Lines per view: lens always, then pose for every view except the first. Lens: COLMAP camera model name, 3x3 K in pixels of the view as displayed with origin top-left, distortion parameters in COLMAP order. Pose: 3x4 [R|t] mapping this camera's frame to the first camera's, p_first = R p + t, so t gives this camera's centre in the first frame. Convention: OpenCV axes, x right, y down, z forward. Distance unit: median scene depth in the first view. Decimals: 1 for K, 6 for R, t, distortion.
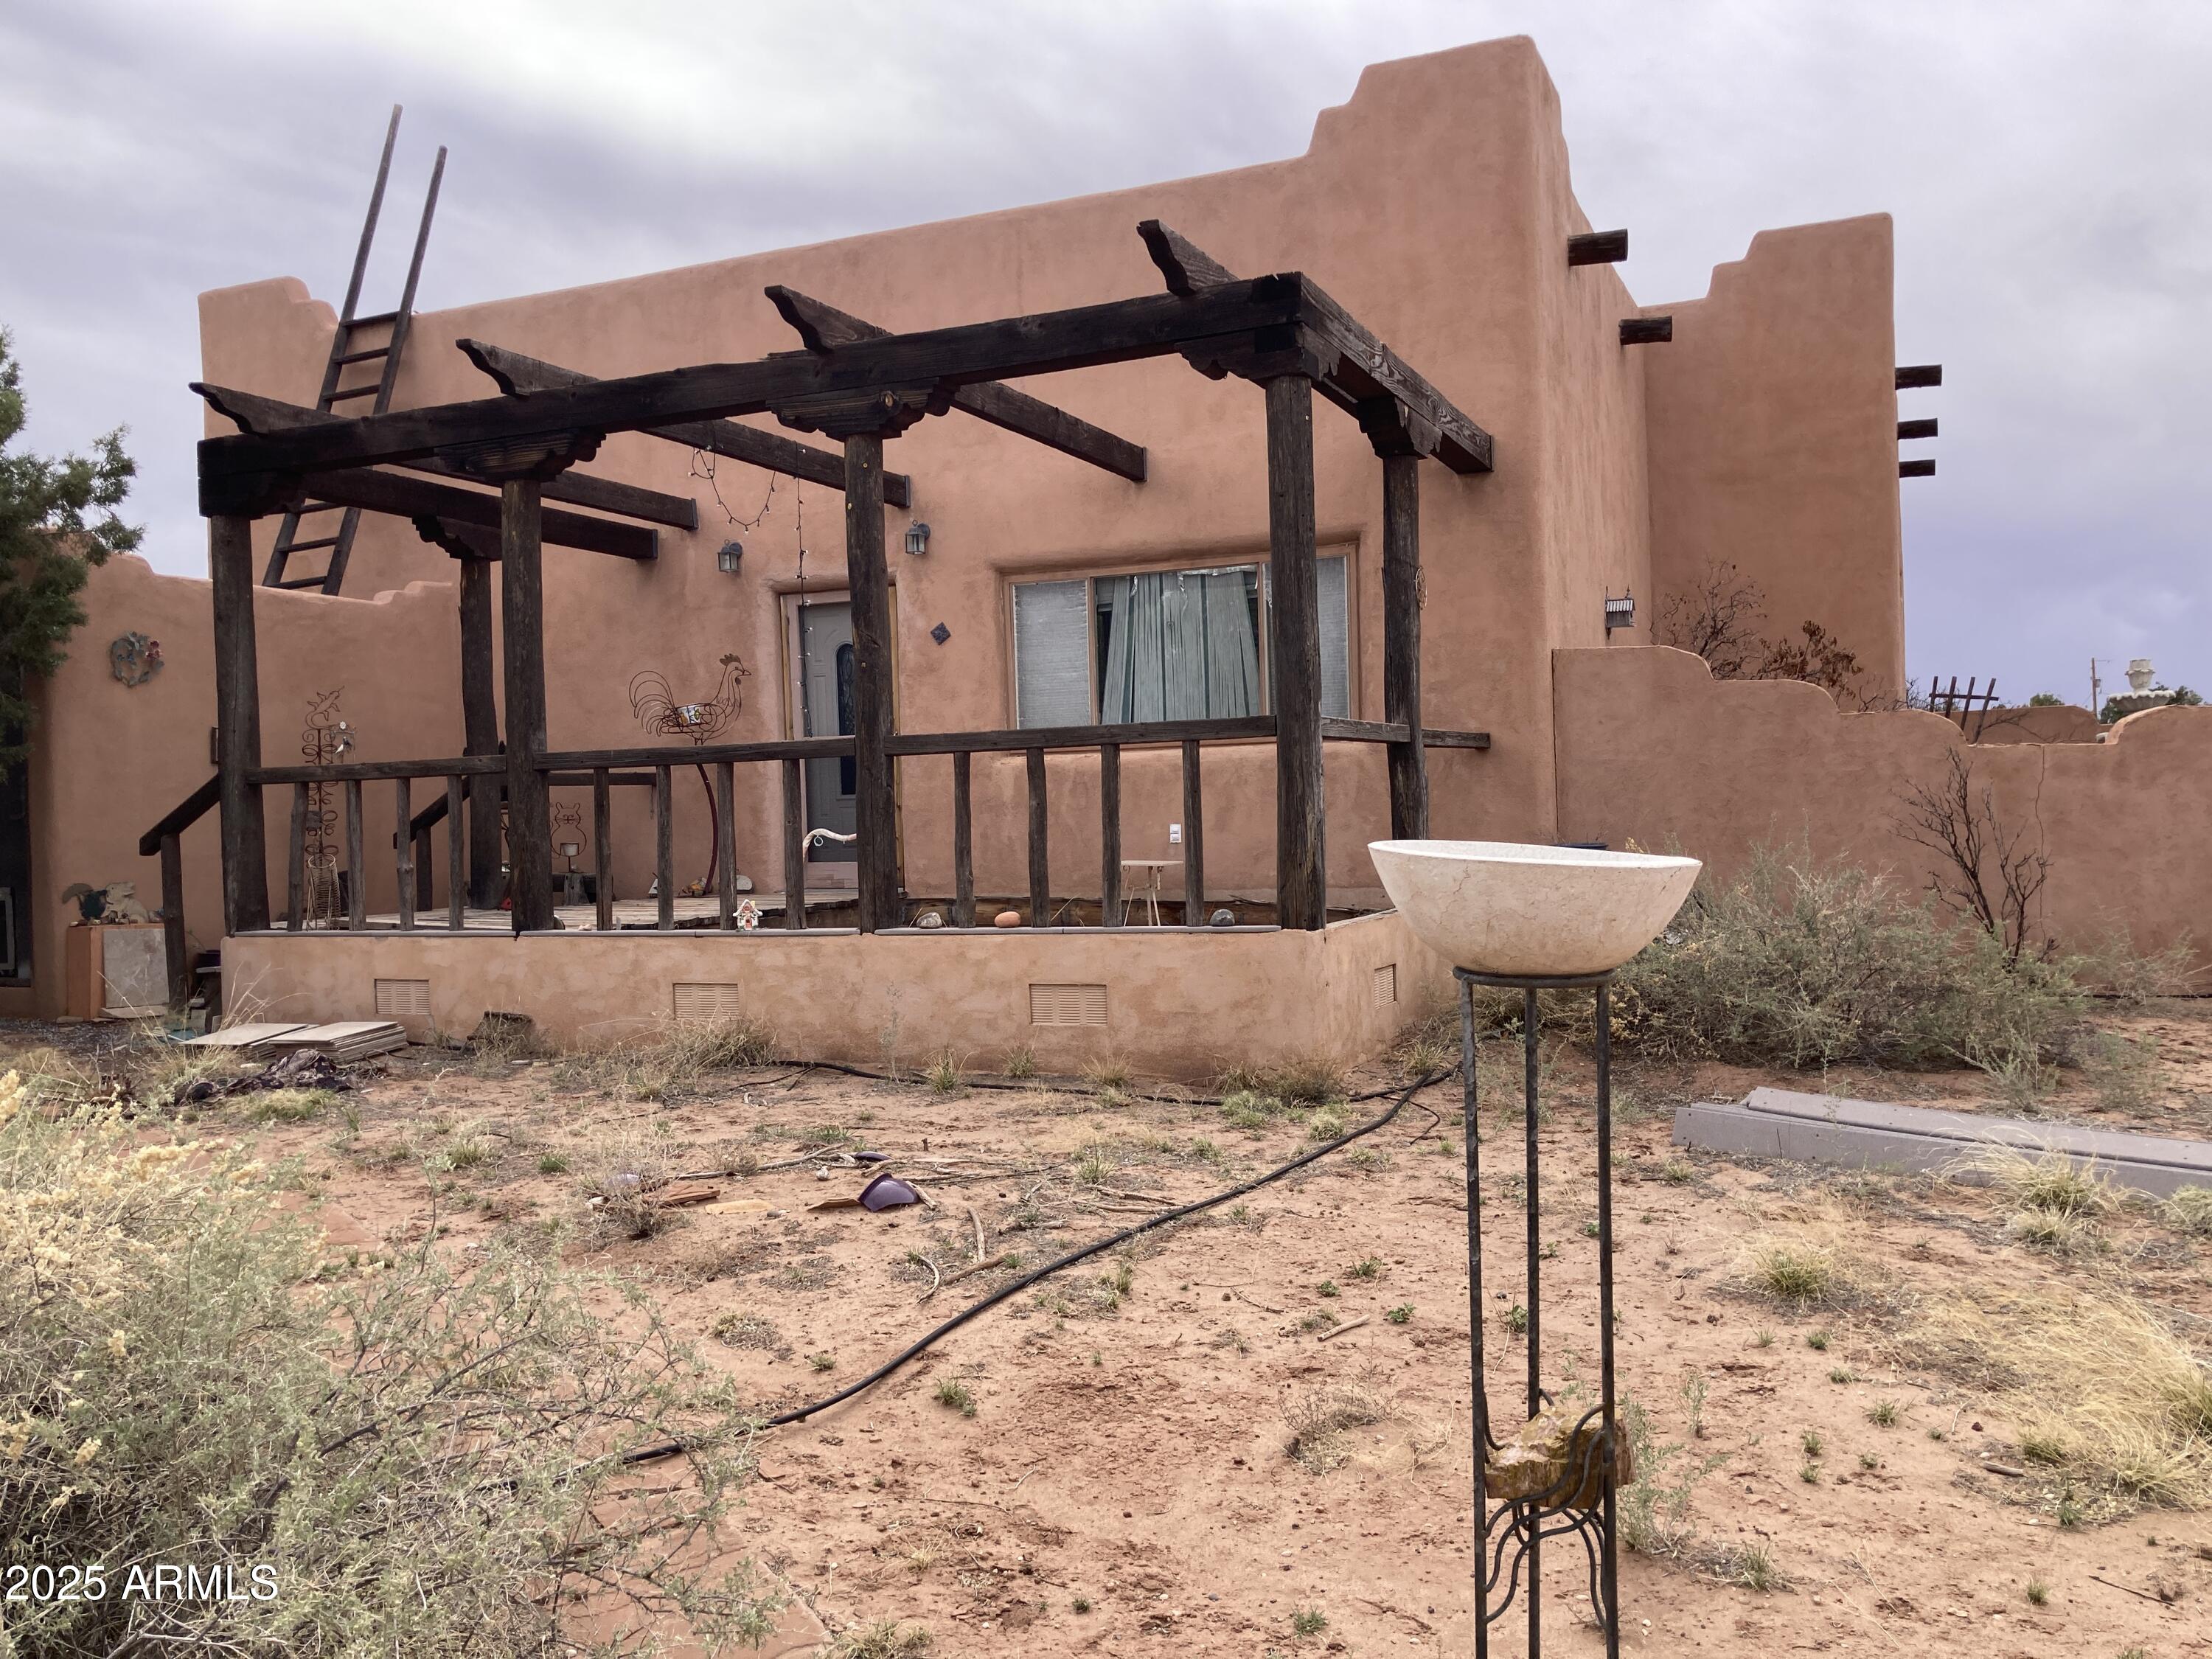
lens RADIAL K [[1805.7, 0, 1164.4], [0, 1805.7, 825.3], [0, 0, 1]] dist [0.039661, -0.007924]
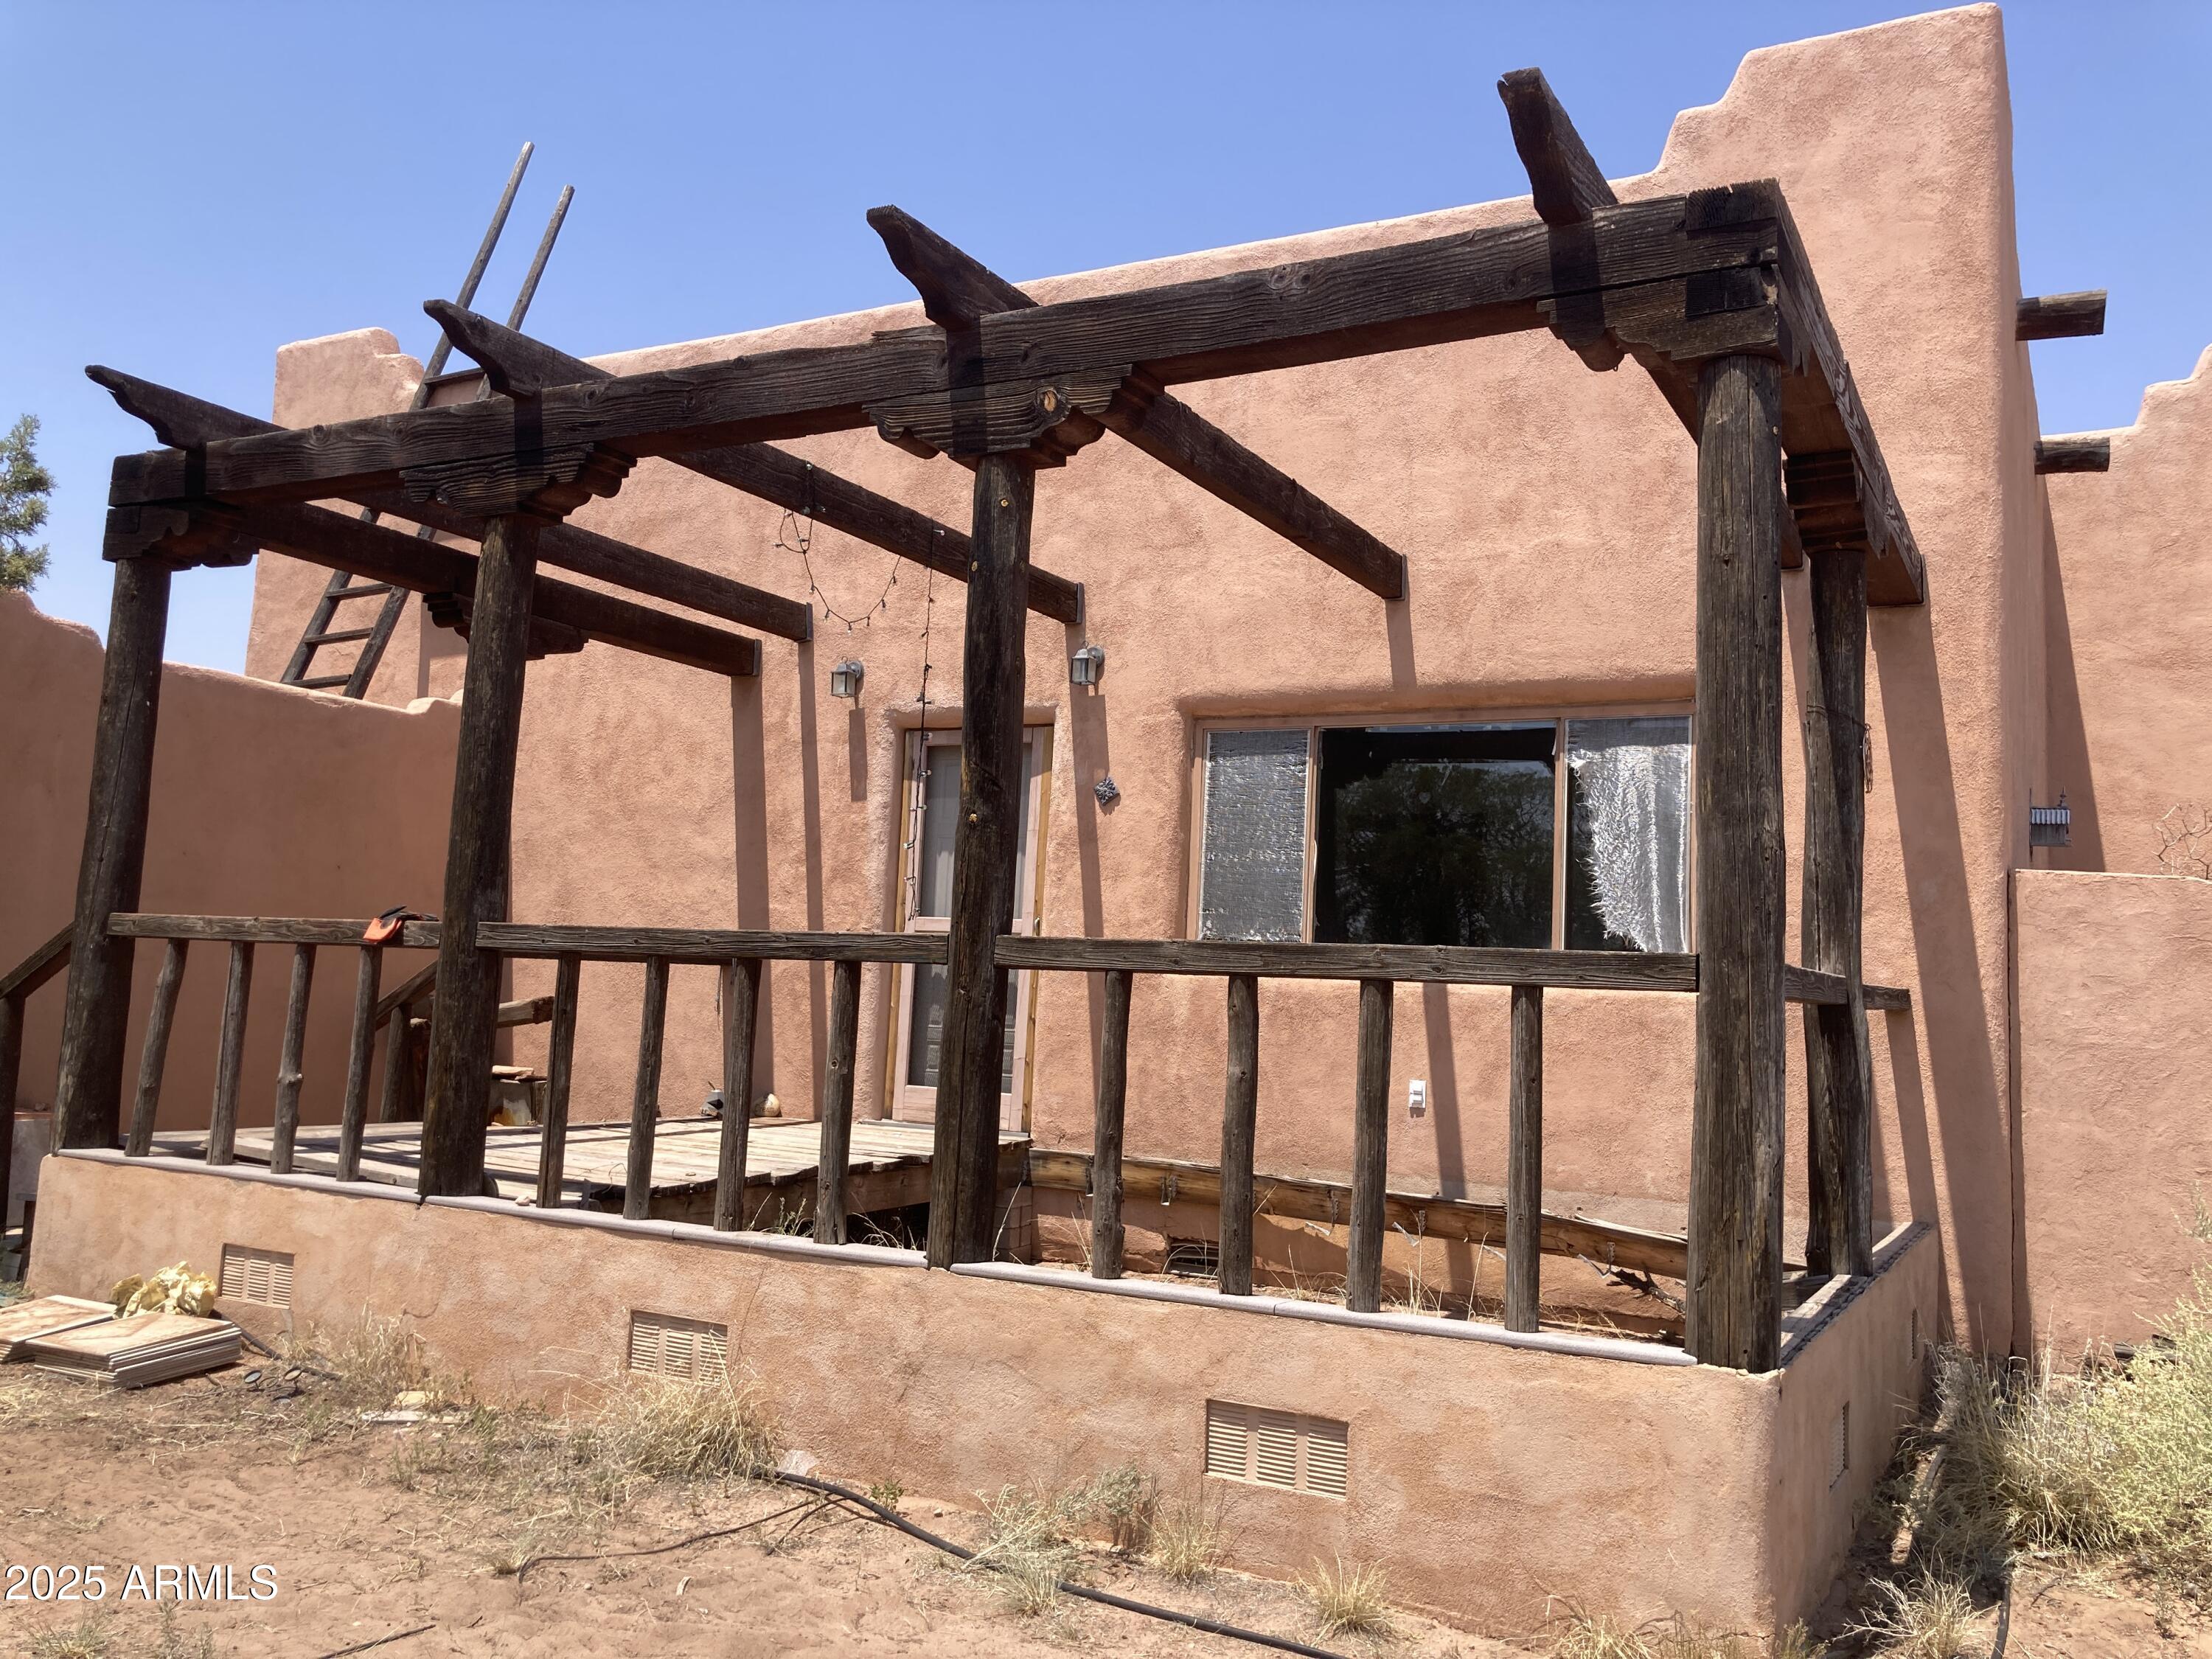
lens RADIAL K [[1805.7, 0, 1104.6], [0, 1805.7, 825.8], [0, 0, 1]] dist [0.039661, -0.007924]
pose [[0.989768, 0.064945, -0.127047, -0.039130], [-0.077583, 0.992237, -0.097192, -0.026531], [0.119749, 0.106054, 0.987123, 0.353766]]
